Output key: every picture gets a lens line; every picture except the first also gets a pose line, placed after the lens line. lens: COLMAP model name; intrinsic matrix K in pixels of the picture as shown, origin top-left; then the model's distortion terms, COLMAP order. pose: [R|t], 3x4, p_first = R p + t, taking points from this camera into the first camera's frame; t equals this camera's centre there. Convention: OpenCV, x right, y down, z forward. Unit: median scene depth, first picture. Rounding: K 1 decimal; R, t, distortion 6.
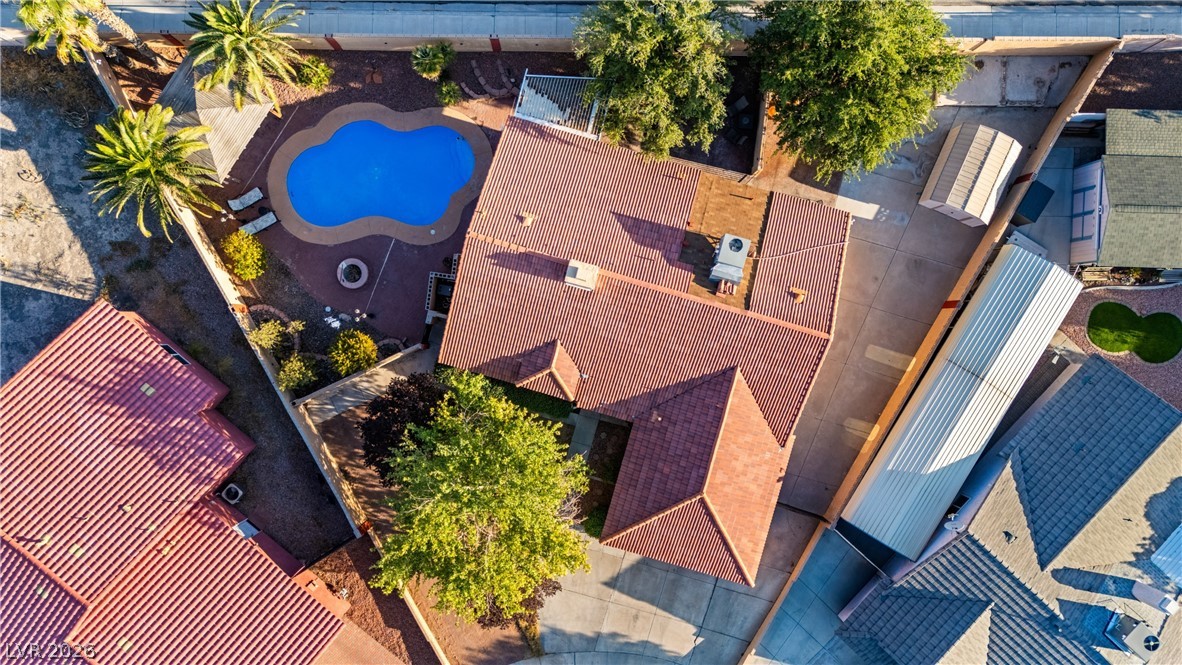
lens RADIAL K [[876.8, 0, 591.0], [0, 876.8, 332.5], [0, 0, 1]] dist [0.046518, -0.007231]
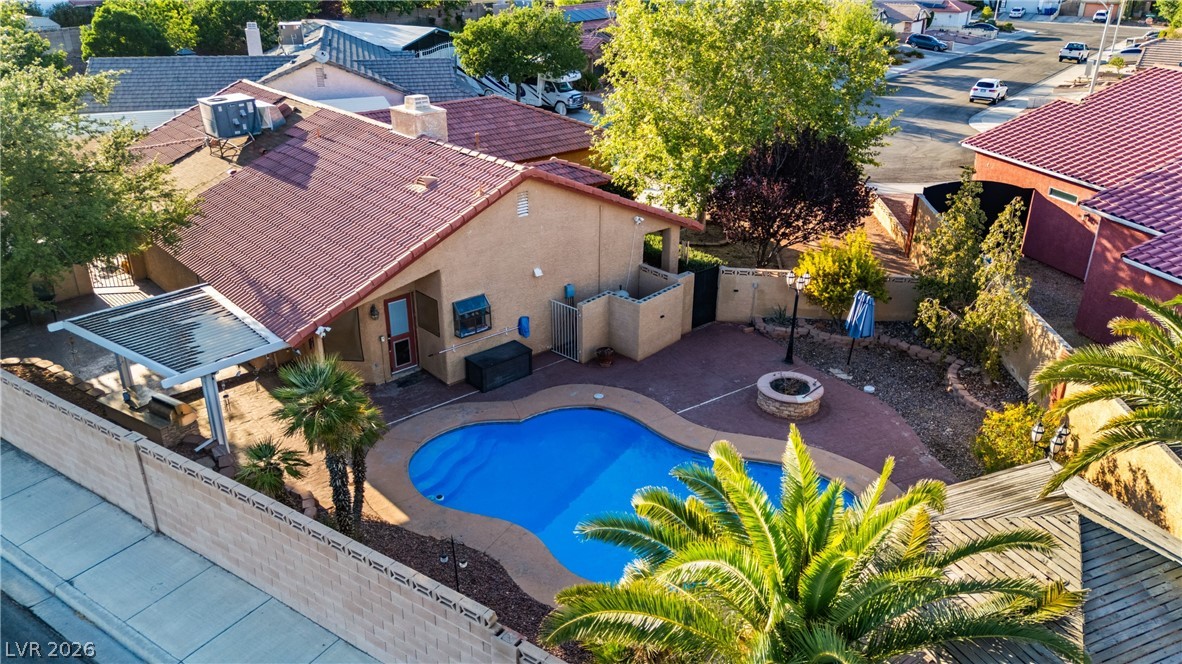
lens RADIAL K [[882.6, 0, 593.2], [0, 882.6, 330.7], [0, 0, 1]] dist [0.082189, -0.087212]
pose [[-0.834748, -0.233387, 0.498725, -0.429215], [0.550594, -0.343043, 0.761031, -0.491731], [-0.006530, 0.909864, 0.414856, 0.815954]]
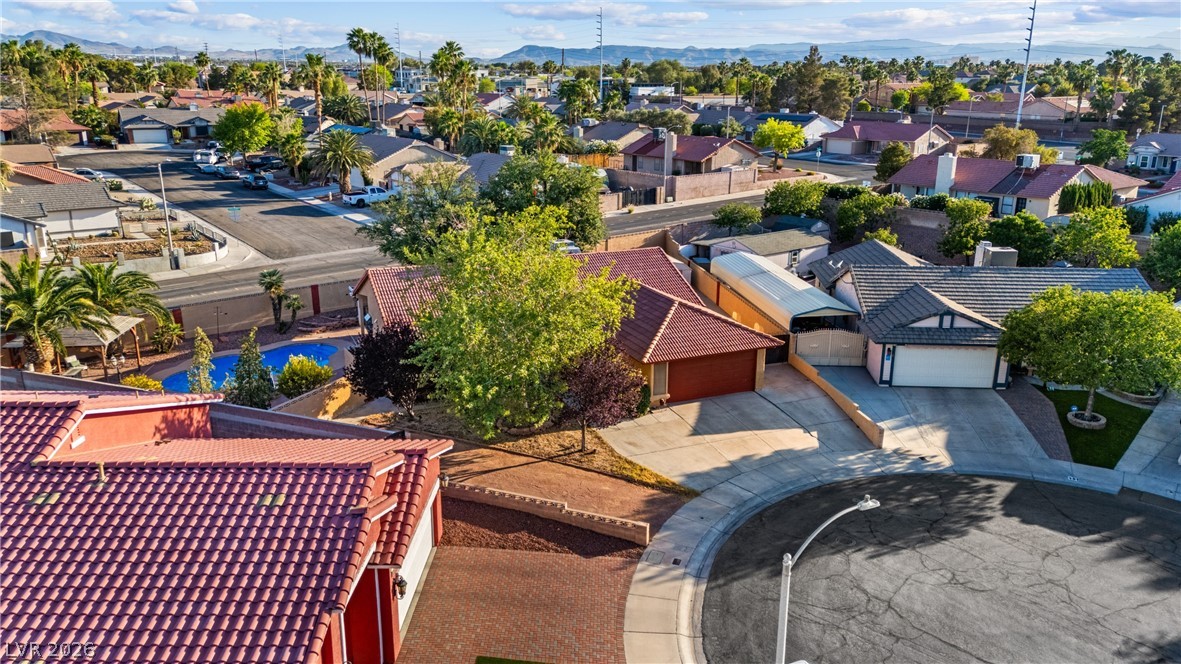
lens RADIAL K [[881.8, 0, 592.7], [0, 881.8, 330.7], [0, 0, 1]] dist [0.082189, -0.087212]
pose [[0.772460, -0.187973, 0.606606, -0.601155], [0.634948, 0.210449, -0.743338, 0.907252], [0.012067, 0.959363, 0.281917, 0.710108]]
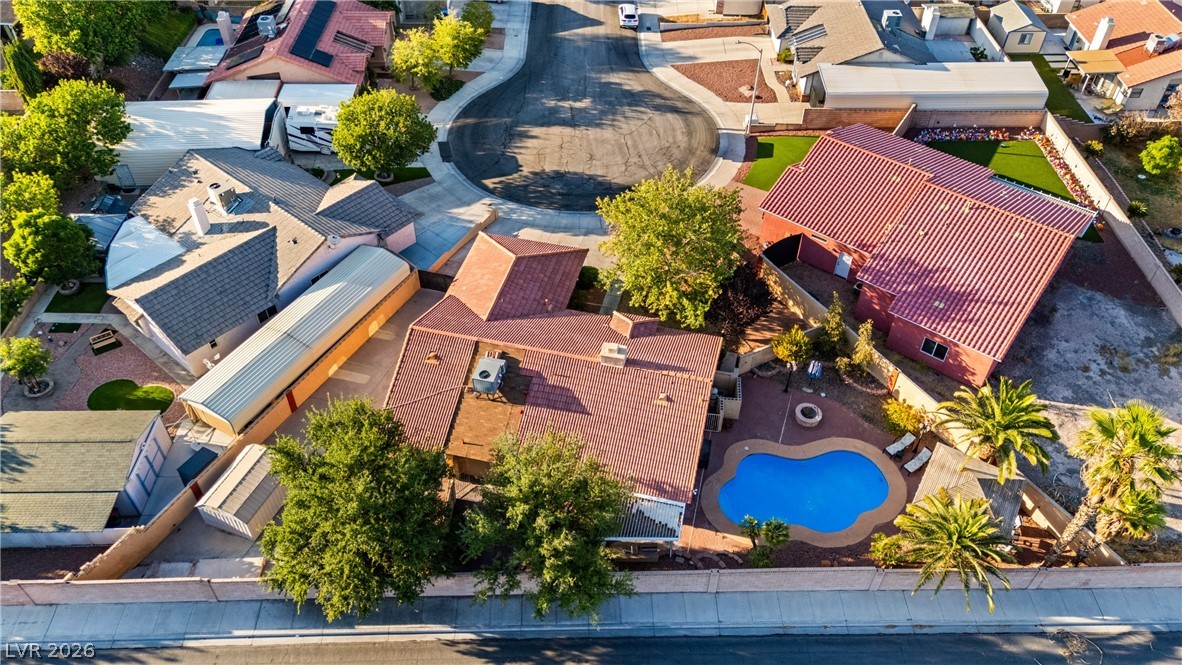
lens RADIAL K [[882.6, 0, 593.2], [0, 882.6, 331.2], [0, 0, 1]] dist [0.082189, -0.087212]
pose [[-0.998886, 0.011855, -0.045683, 0.068486], [-0.040974, -0.698219, 0.714711, -0.854928], [-0.023424, 0.715786, 0.697927, 0.117510]]
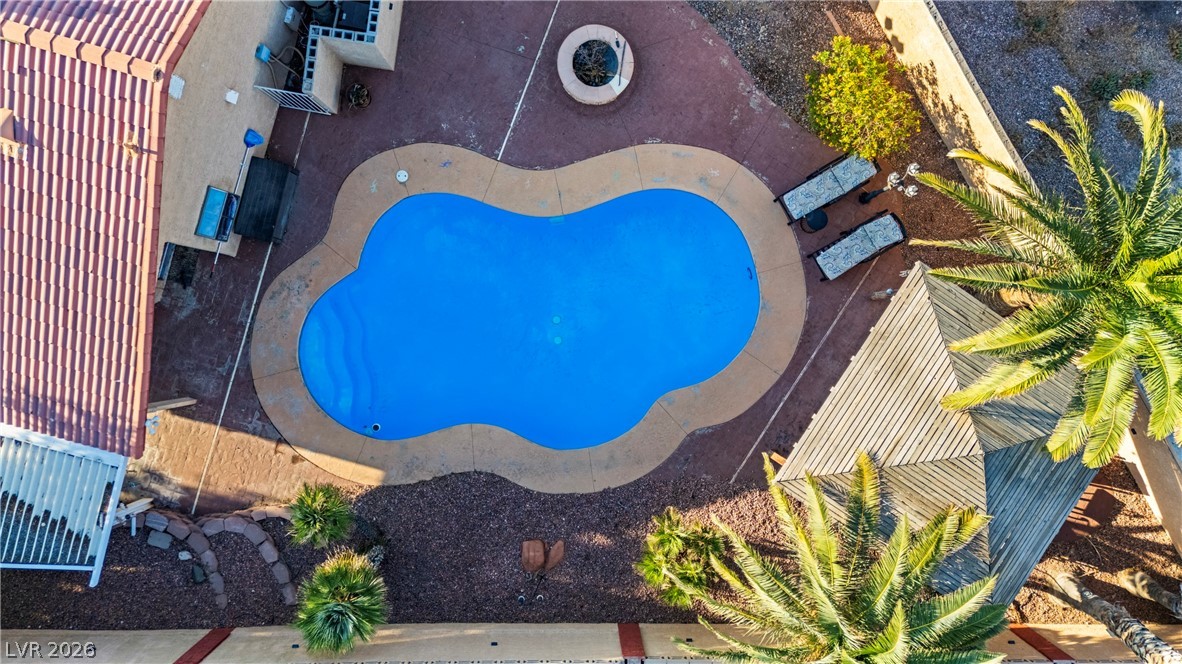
lens RADIAL K [[880.8, 0, 594.0], [0, 880.8, 325.9], [0, 0, 1]] dist [0.091704, -0.114593]
pose [[-0.999709, 0.003314, -0.023913, -0.272525], [-0.003213, -0.999986, -0.004252, -0.191897], [-0.023927, -0.004174, 0.999705, 0.628297]]
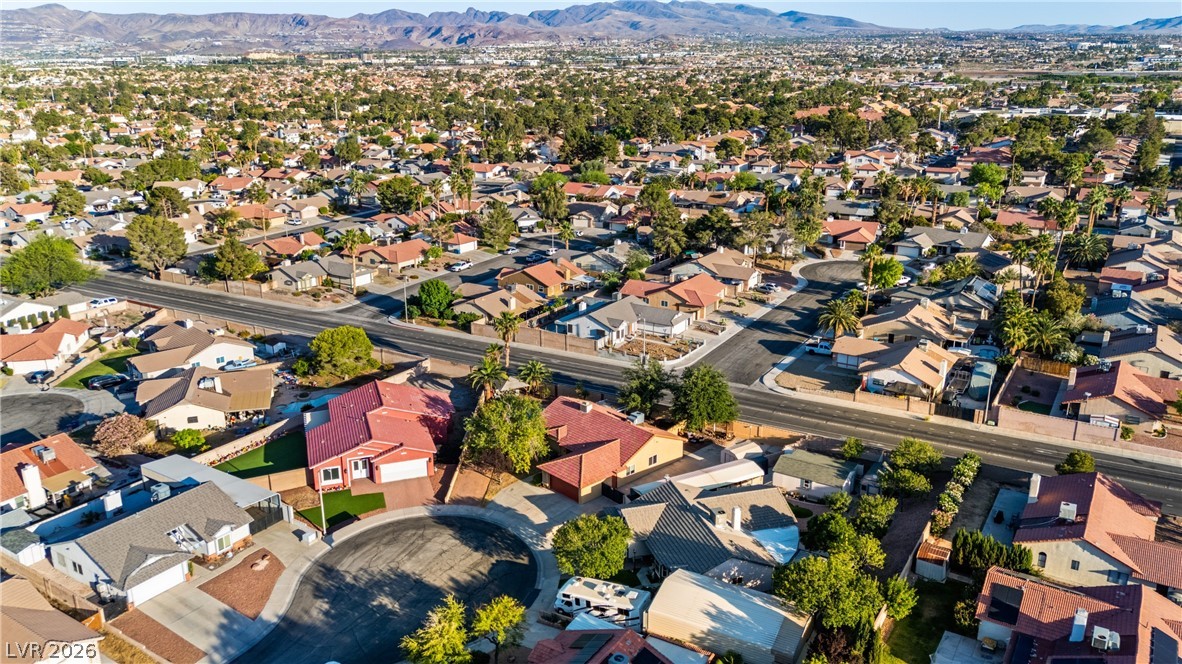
lens RADIAL K [[882.6, 0, 593.2], [0, 882.6, 330.7], [0, 0, 1]] dist [0.082189, -0.087212]
pose [[0.859548, 0.136185, -0.492575, 1.314013], [-0.510926, 0.250596, -0.822287, 2.102012], [0.011454, 0.958465, 0.284980, -0.055972]]
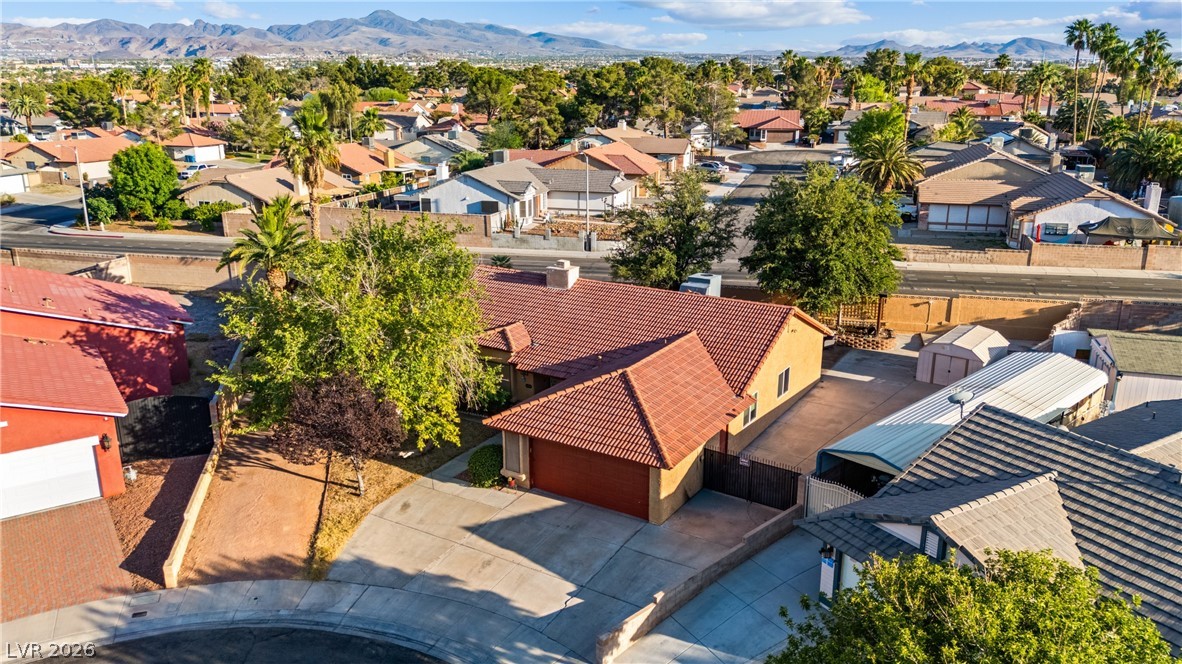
lens RADIAL K [[882.6, 0, 593.2], [0, 882.6, 330.7], [0, 0, 1]] dist [0.082189, -0.087212]
pose [[0.963584, 0.058784, -0.260865, 0.299657], [-0.267095, 0.258635, -0.928315, 0.912342], [0.012899, 0.964185, 0.264917, 0.730885]]
